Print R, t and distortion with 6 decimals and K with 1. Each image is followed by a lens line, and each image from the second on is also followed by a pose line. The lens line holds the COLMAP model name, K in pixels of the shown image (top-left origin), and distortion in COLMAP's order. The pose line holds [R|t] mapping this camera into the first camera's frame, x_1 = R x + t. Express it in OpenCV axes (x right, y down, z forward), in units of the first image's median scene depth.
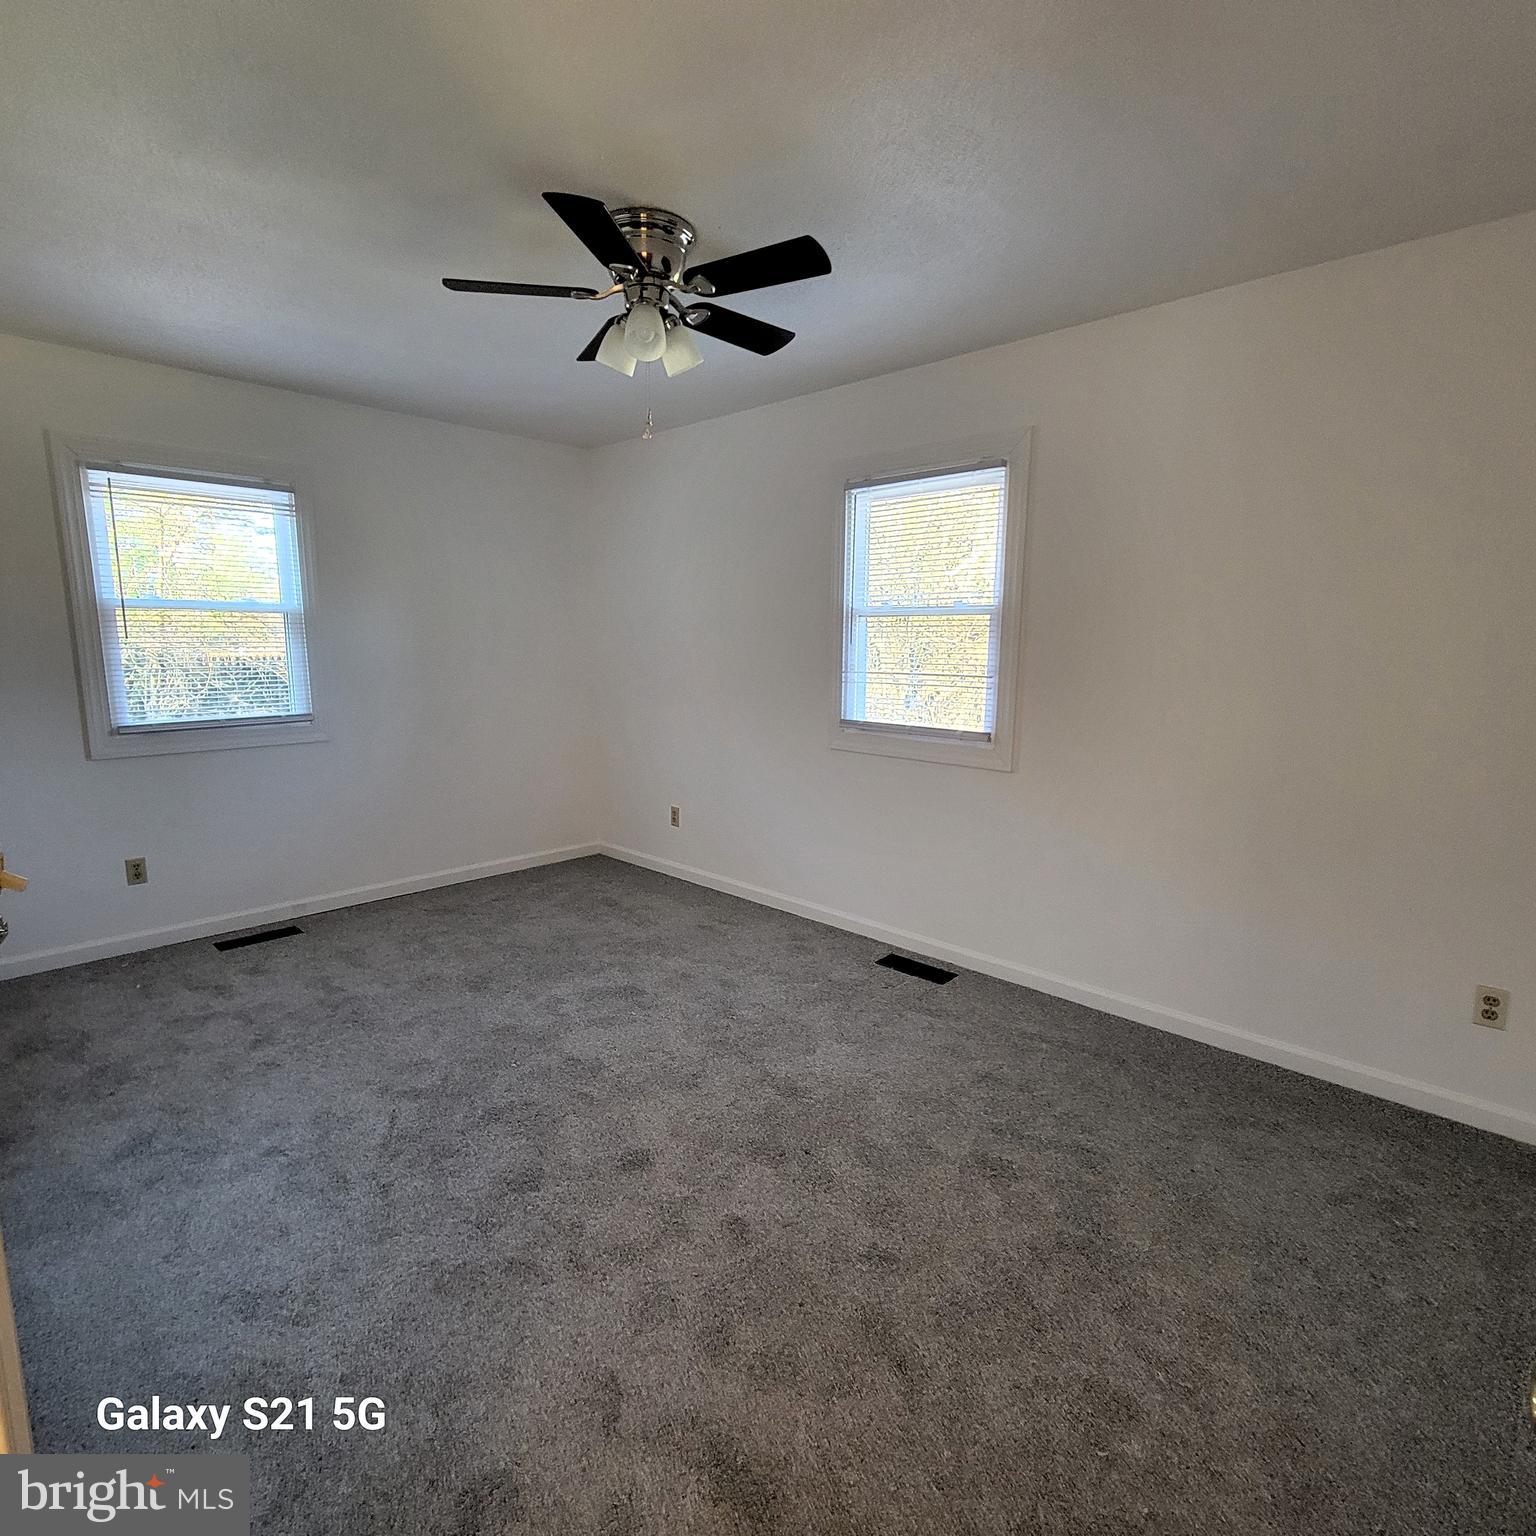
lens RADIAL K [[835.6, 0, 763.6], [0, 835.6, 765.8], [0, 0, 1]] dist [0.001061, -0.000191]
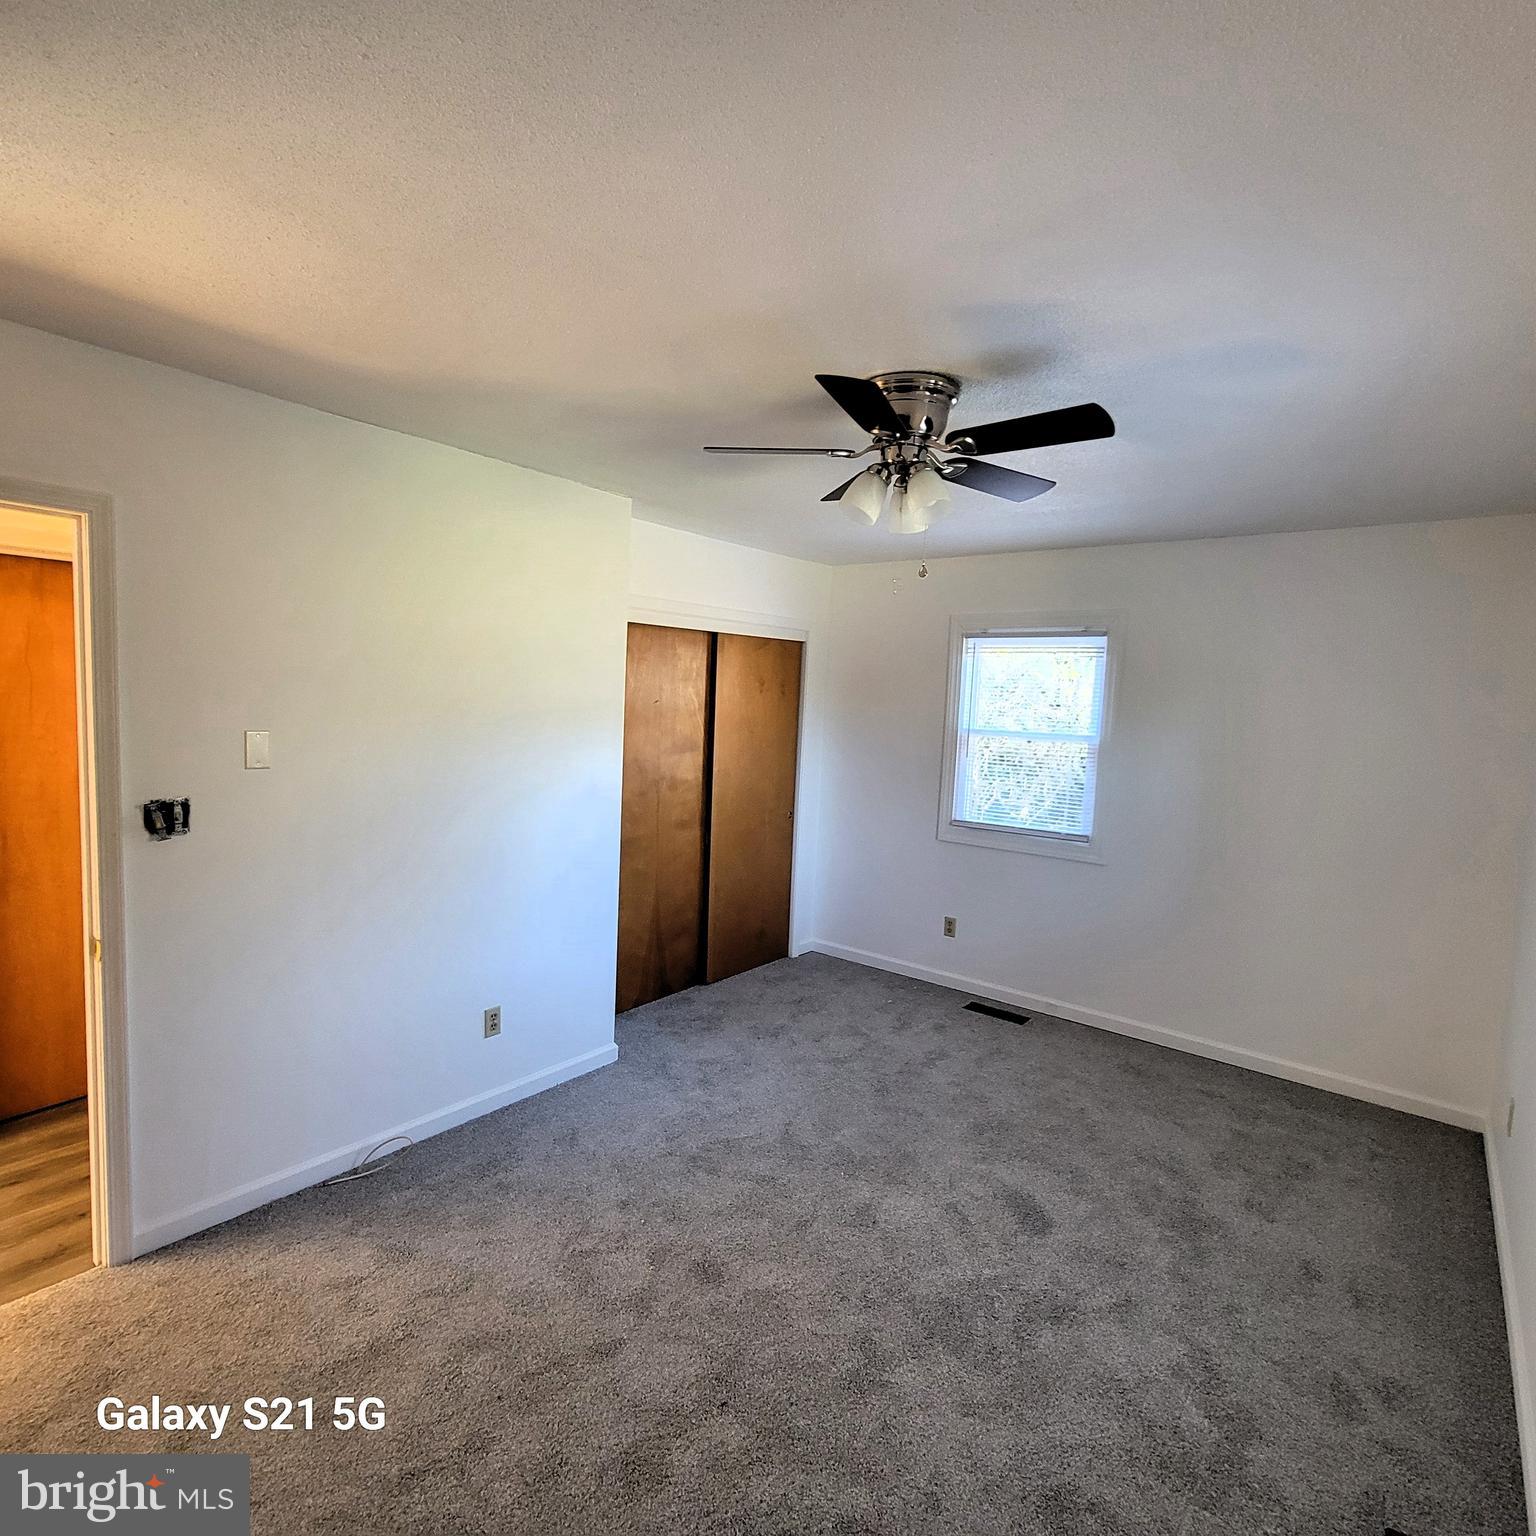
lens RADIAL K [[835.6, 0, 762.5], [0, 835.6, 767.1], [0, 0, 1]] dist [0.001061, -0.000191]
pose [[0.104333, 0.084413, -0.990954, 0.582314], [-0.196448, 0.978509, 0.062670, -0.165507], [0.974948, 0.188132, 0.118673, 0.547930]]
